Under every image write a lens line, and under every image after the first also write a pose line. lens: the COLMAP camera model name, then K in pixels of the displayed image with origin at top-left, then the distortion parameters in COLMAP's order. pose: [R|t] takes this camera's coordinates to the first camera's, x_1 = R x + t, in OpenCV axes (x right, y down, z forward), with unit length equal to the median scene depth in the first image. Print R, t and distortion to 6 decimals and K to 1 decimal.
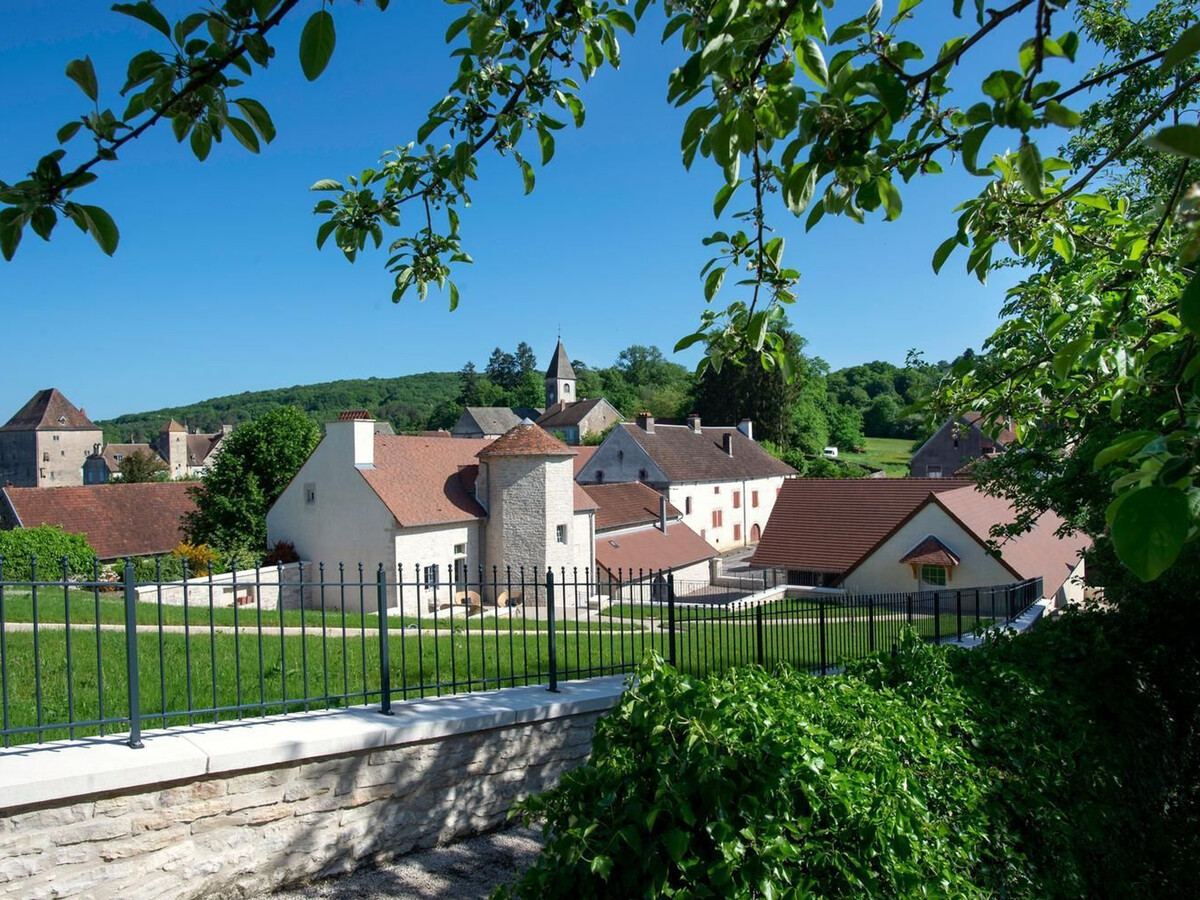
lens RADIAL K [[822.1, 0, 600.0], [0, 822.1, 450.0], [0, 0, 1]] dist [-0.040507, 0.021812]
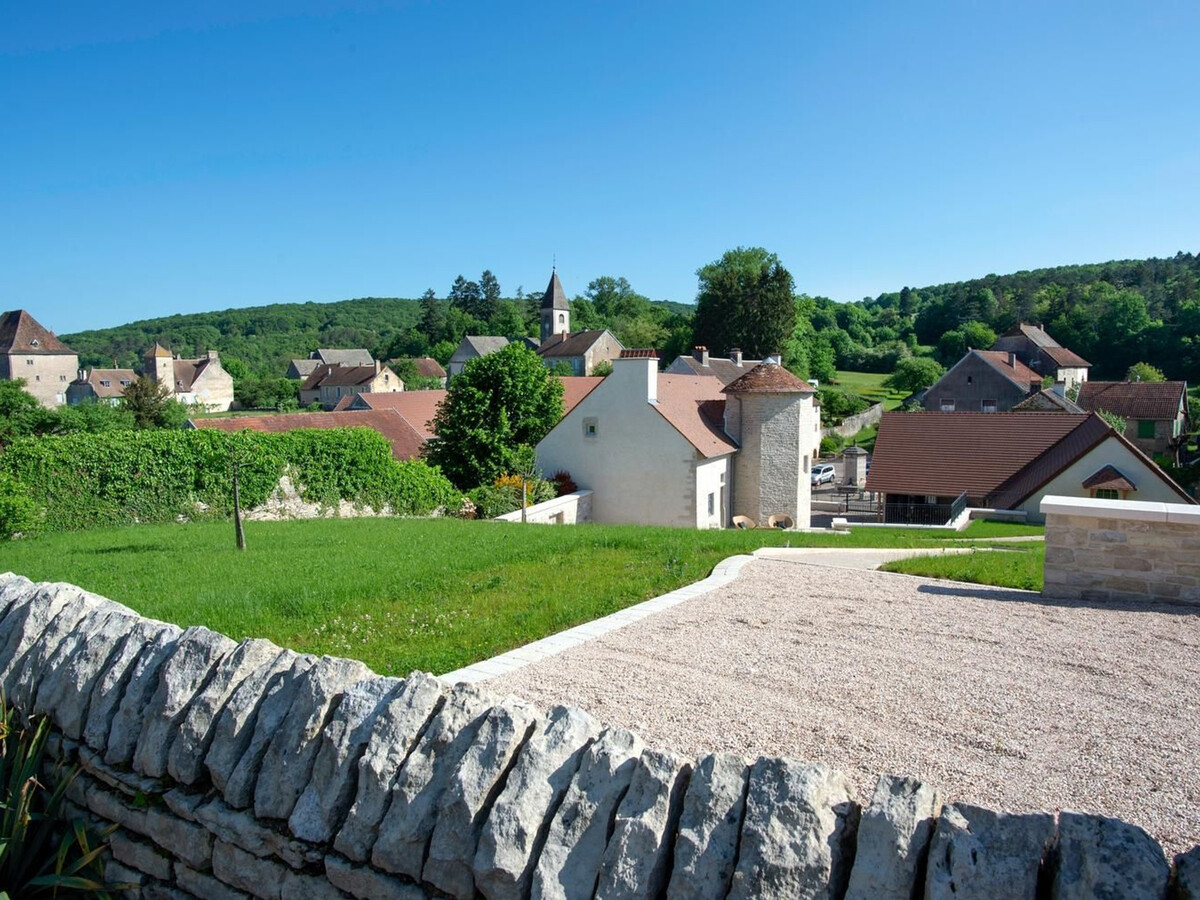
lens RADIAL K [[795.9, 0, 608.1], [0, 795.9, 454.1], [0, 0, 1]] dist [-0.034980, 0.006935]
pose [[0.994093, 0.000310, 0.108531, -0.150008], [-0.010728, 0.995380, 0.095417, -0.003539], [-0.108000, -0.096018, 0.989503, -0.009851]]
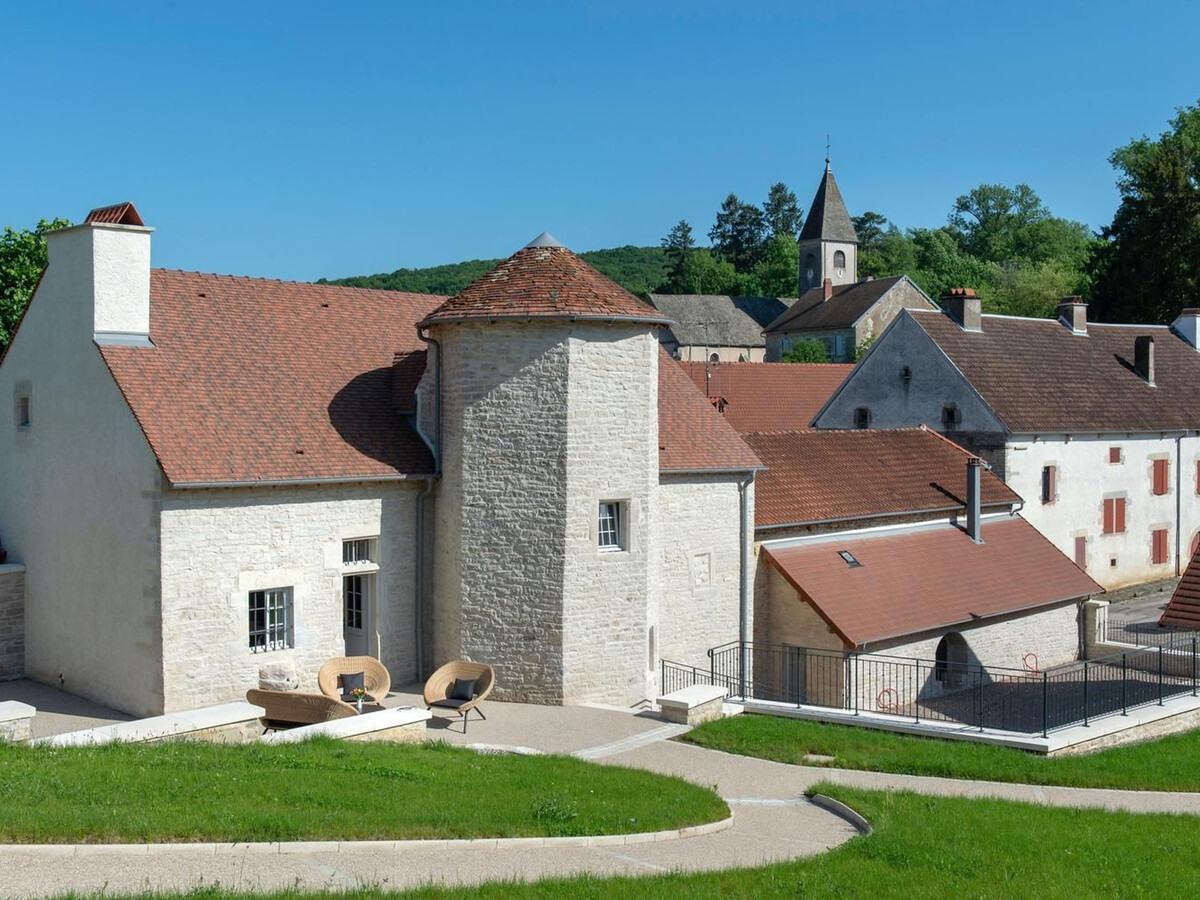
lens RADIAL K [[1443.8, 0, 599.6], [0, 1443.8, 428.6], [0, 0, 1]] dist [-0.021767, 0.010807]
pose [[0.973585, 0.024516, -0.227006, 0.036145], [-0.018193, 0.999387, 0.029906, 0.012664], [0.227600, -0.024986, 0.973434, 0.114894]]
